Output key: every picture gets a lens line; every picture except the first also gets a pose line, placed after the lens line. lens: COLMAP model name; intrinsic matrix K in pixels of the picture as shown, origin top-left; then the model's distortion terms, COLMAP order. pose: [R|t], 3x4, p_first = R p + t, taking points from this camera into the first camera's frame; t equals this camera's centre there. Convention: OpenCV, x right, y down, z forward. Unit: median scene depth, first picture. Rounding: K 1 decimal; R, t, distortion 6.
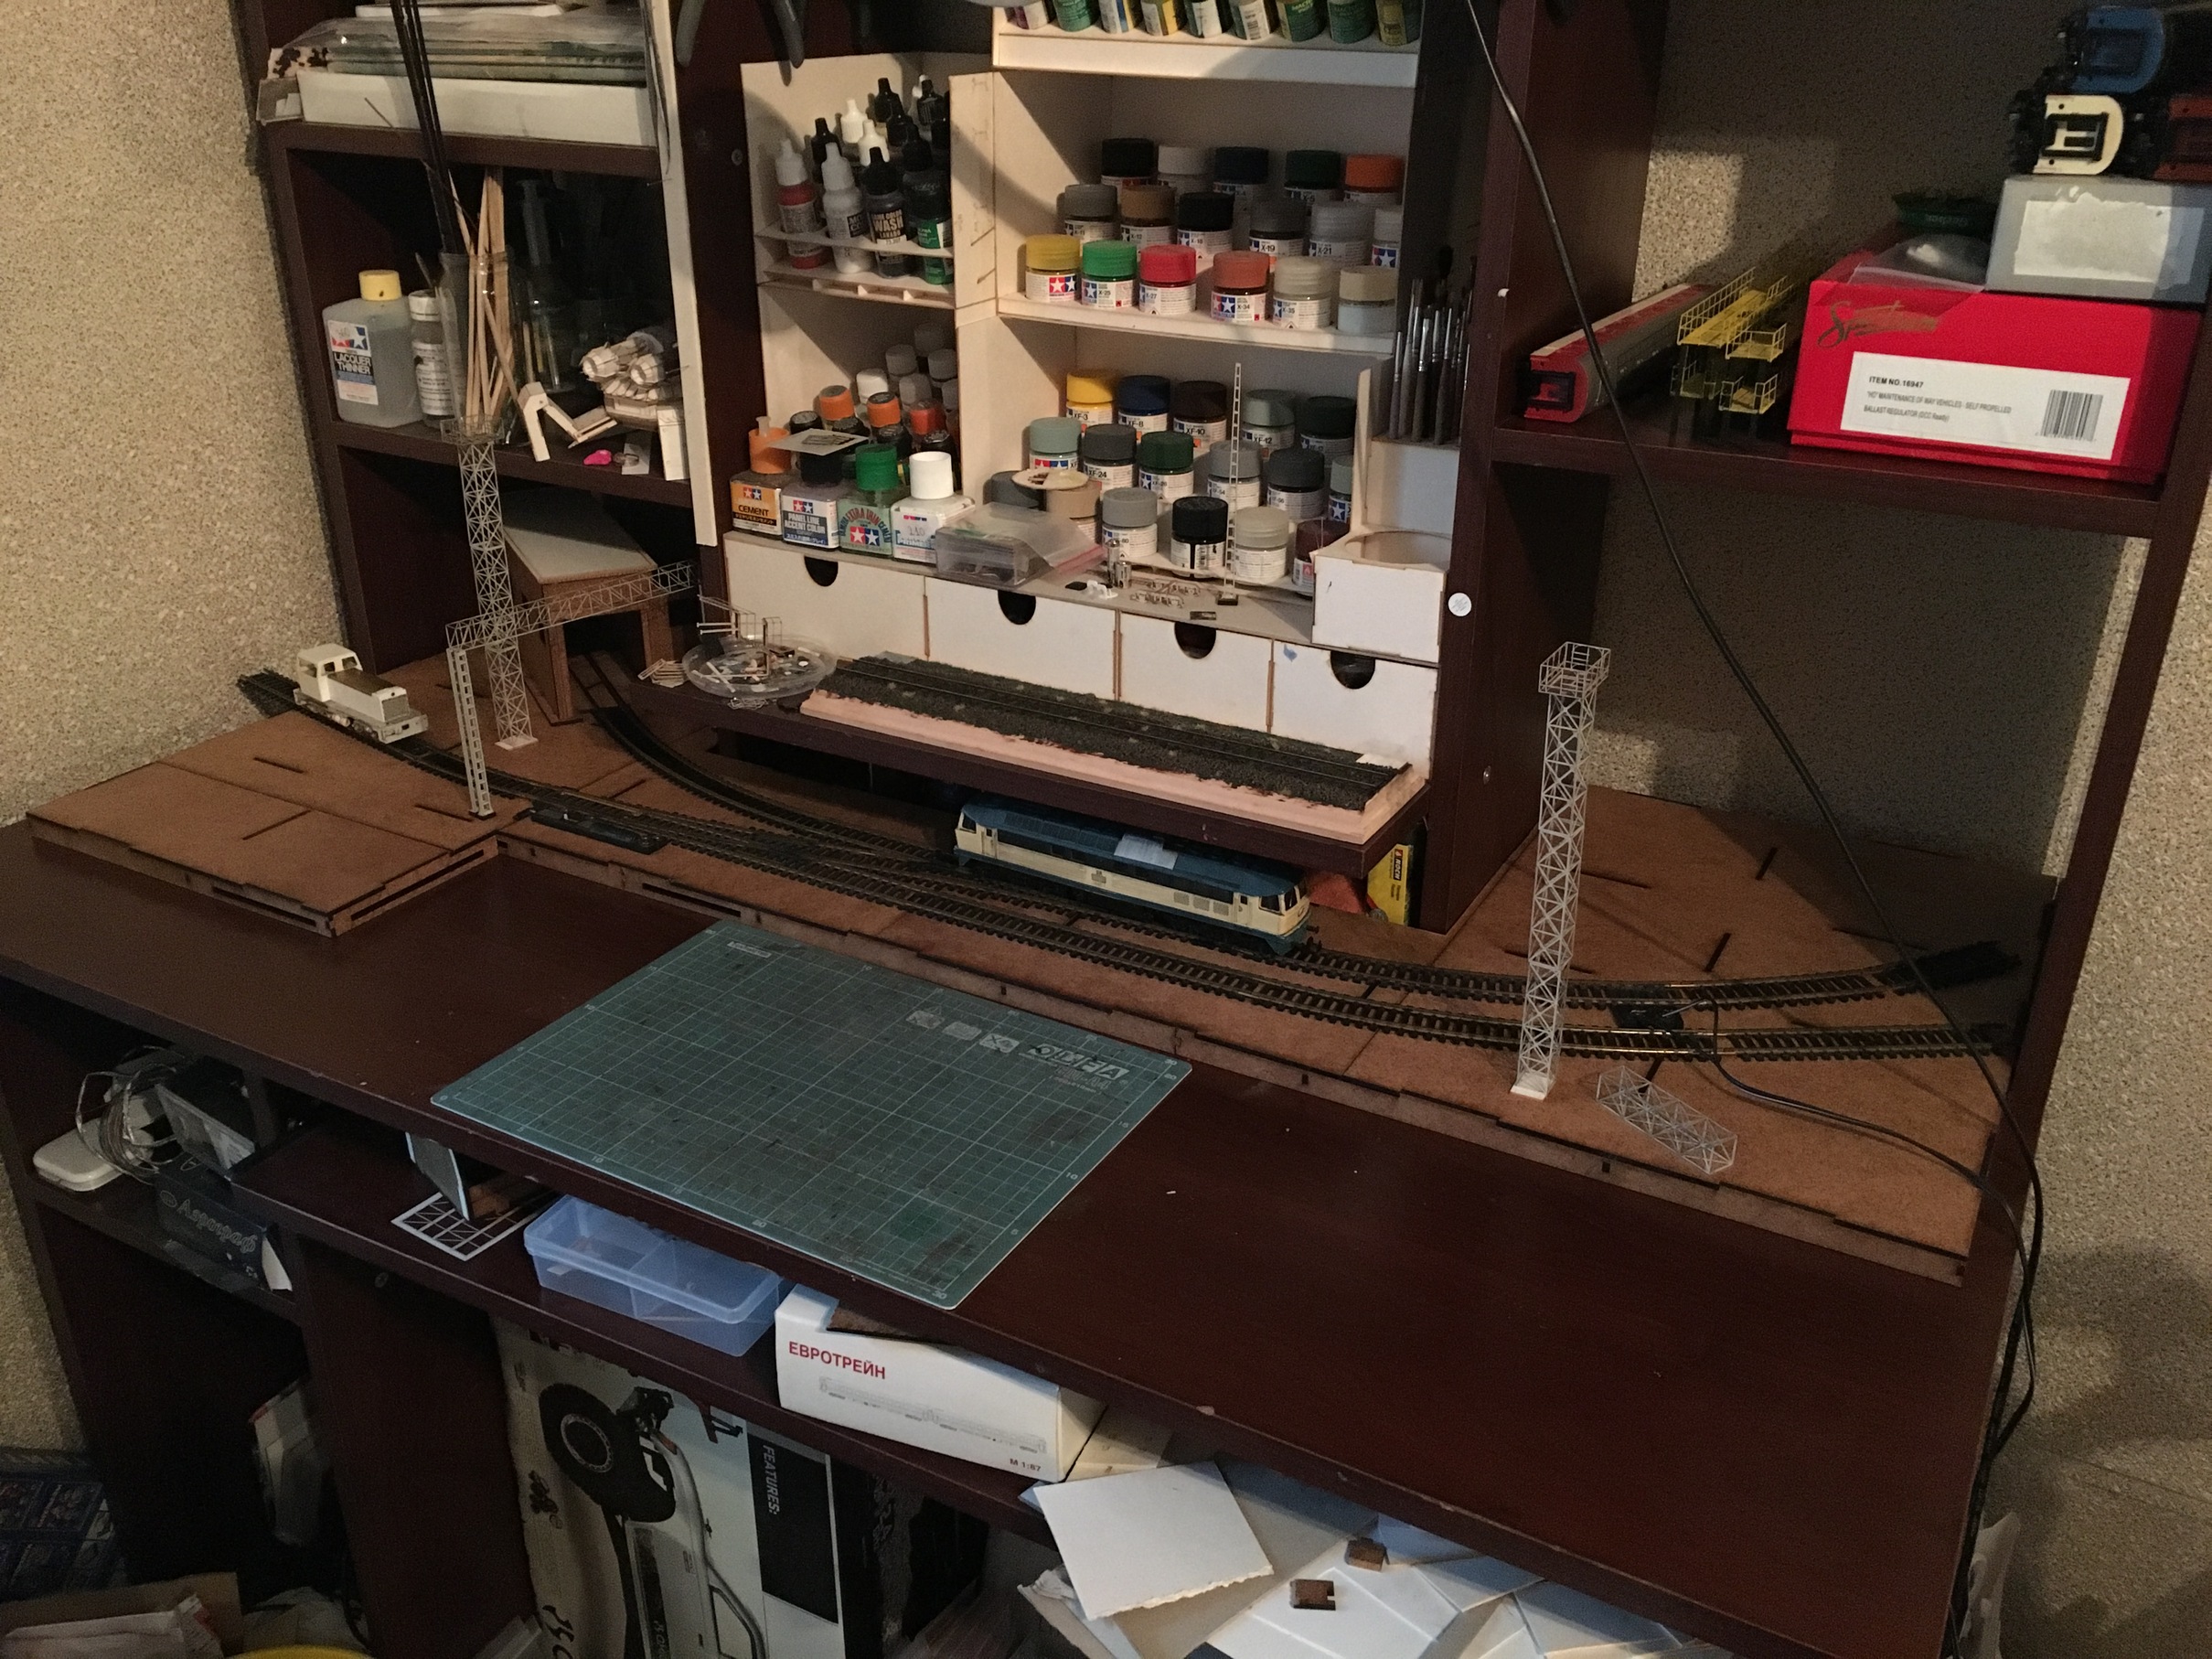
lens RADIAL K [[1882.9, 0, 1106.0], [0, 1882.9, 829.5], [0, 0, 1]] dist [0.088580, -0.117163]
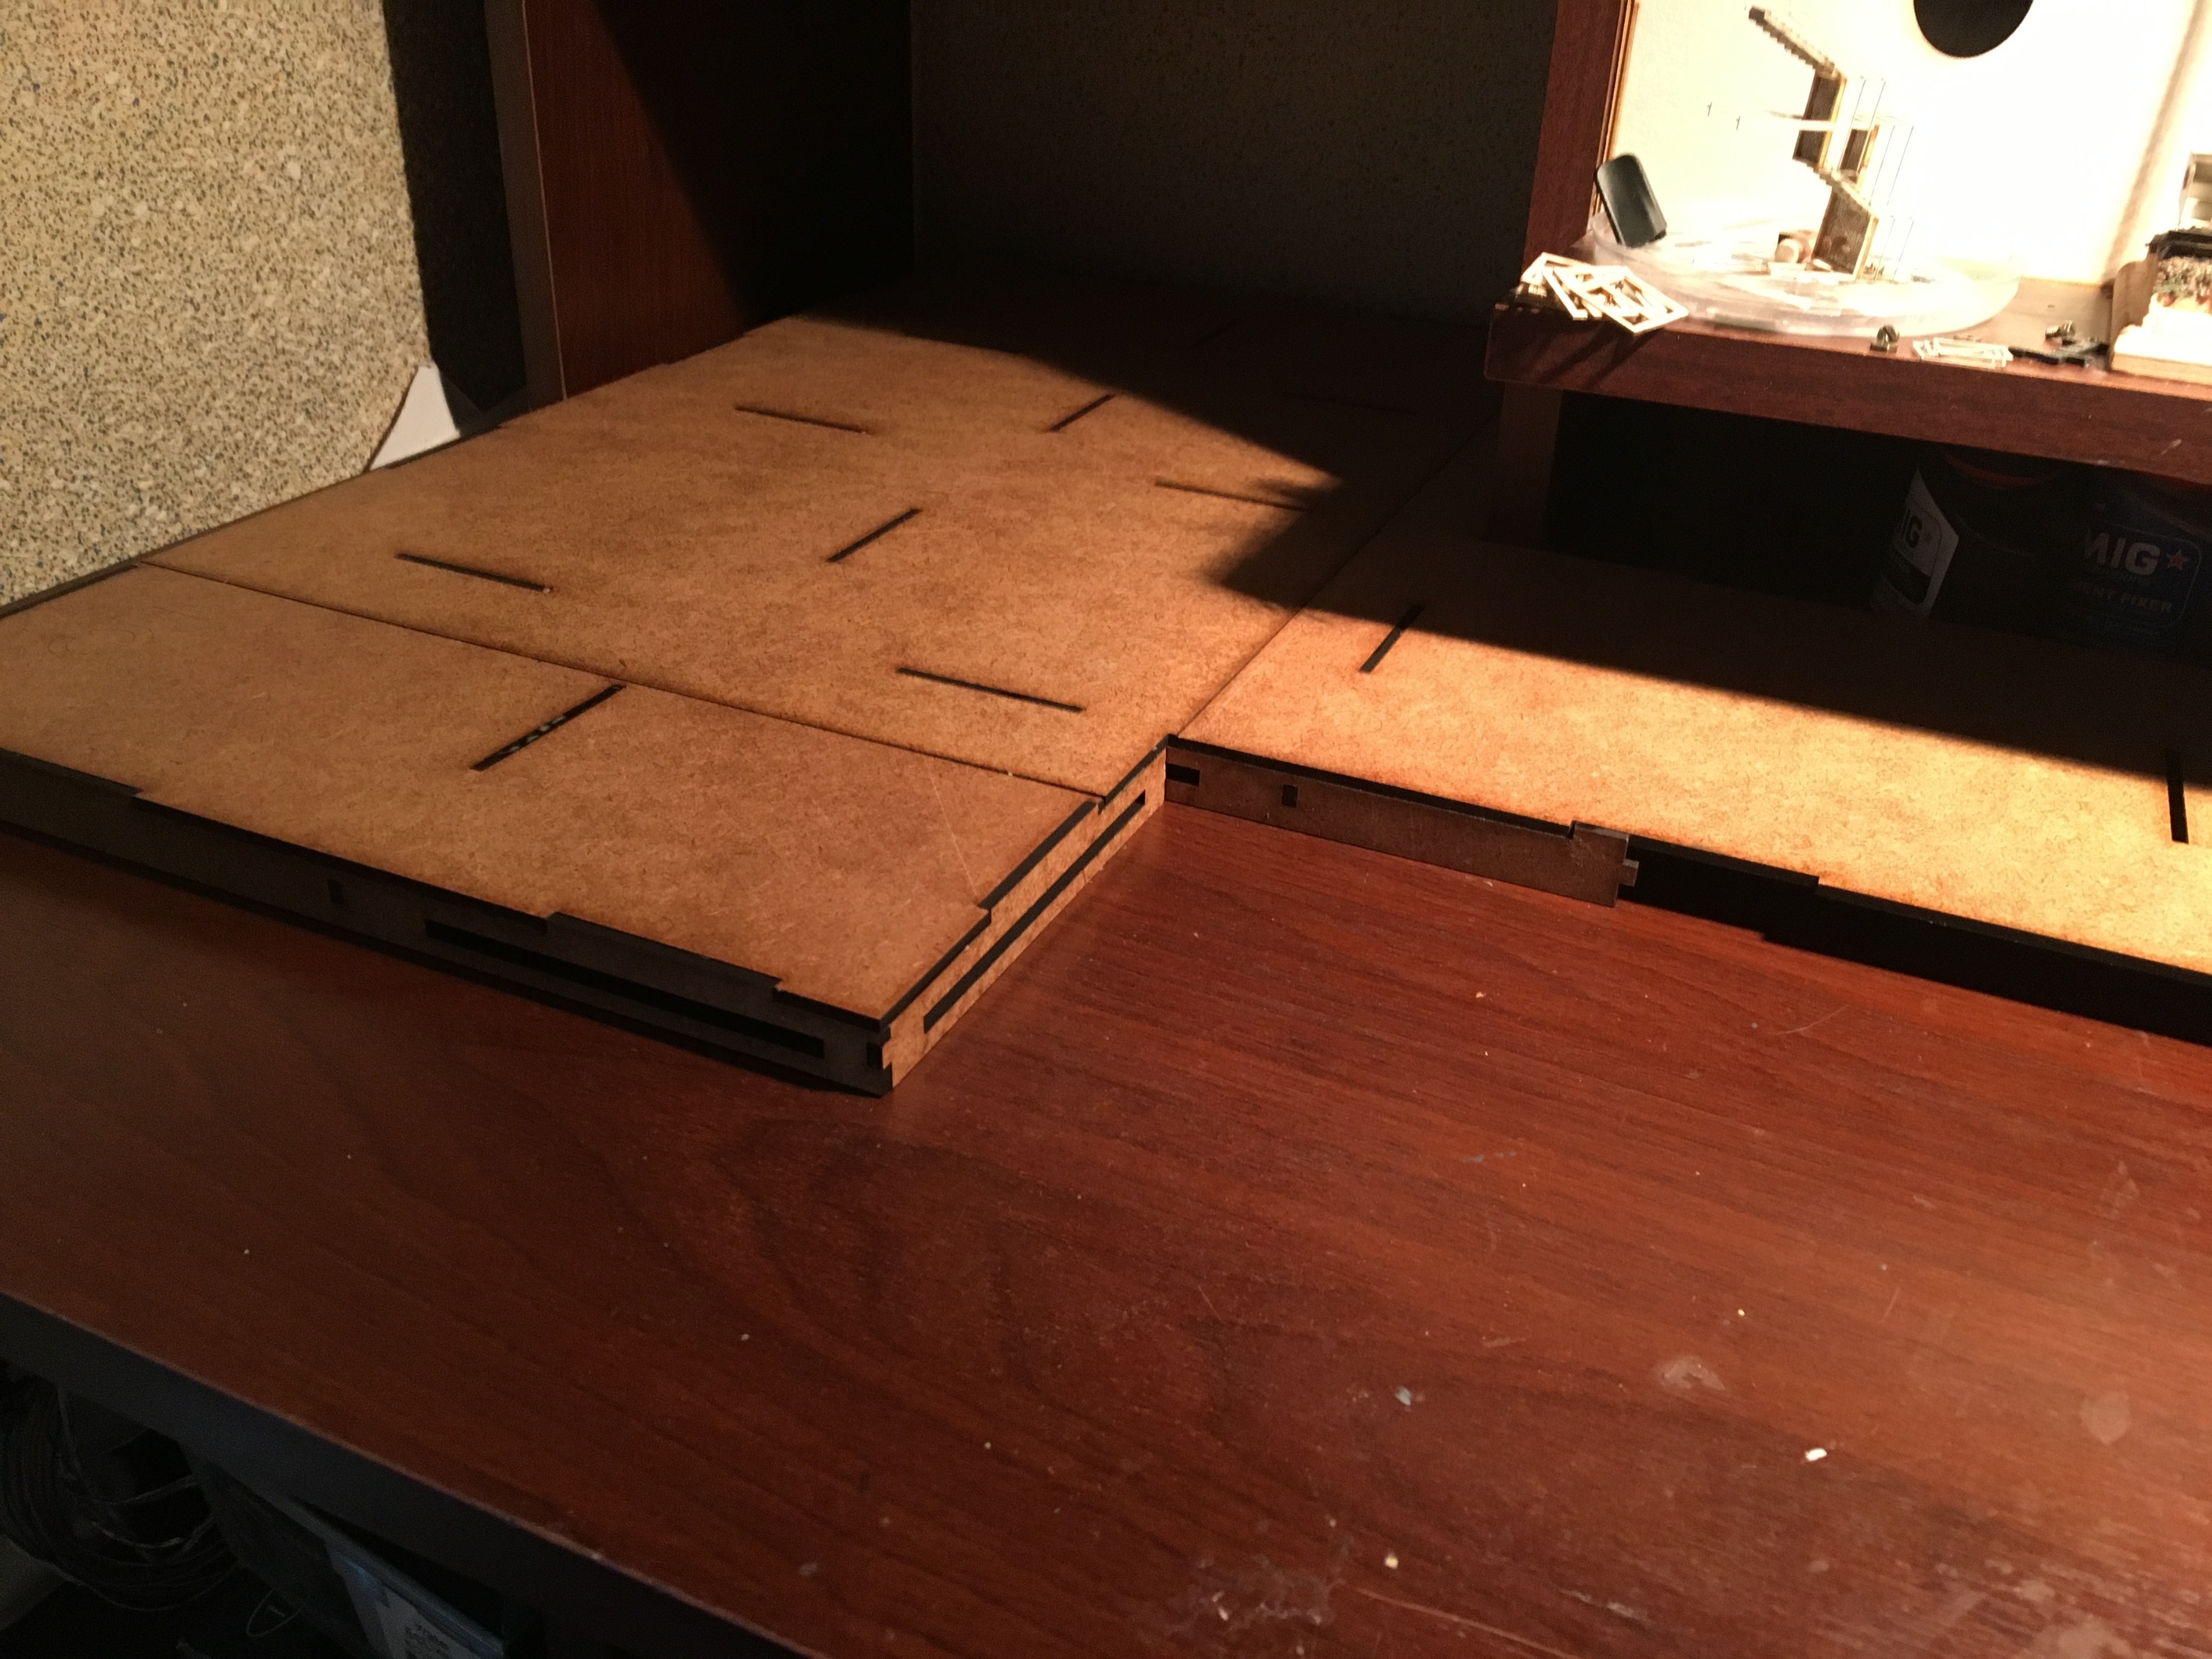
lens RADIAL K [[1878.1, 0, 1106.0], [0, 1878.1, 829.5], [0, 0, 1]] dist [0.069764, -0.101934]
pose [[0.996688, -0.006885, 0.081027, -0.357532], [0.001840, 0.998064, 0.062168, -0.001747], [-0.081299, -0.061813, 0.994771, 0.647592]]
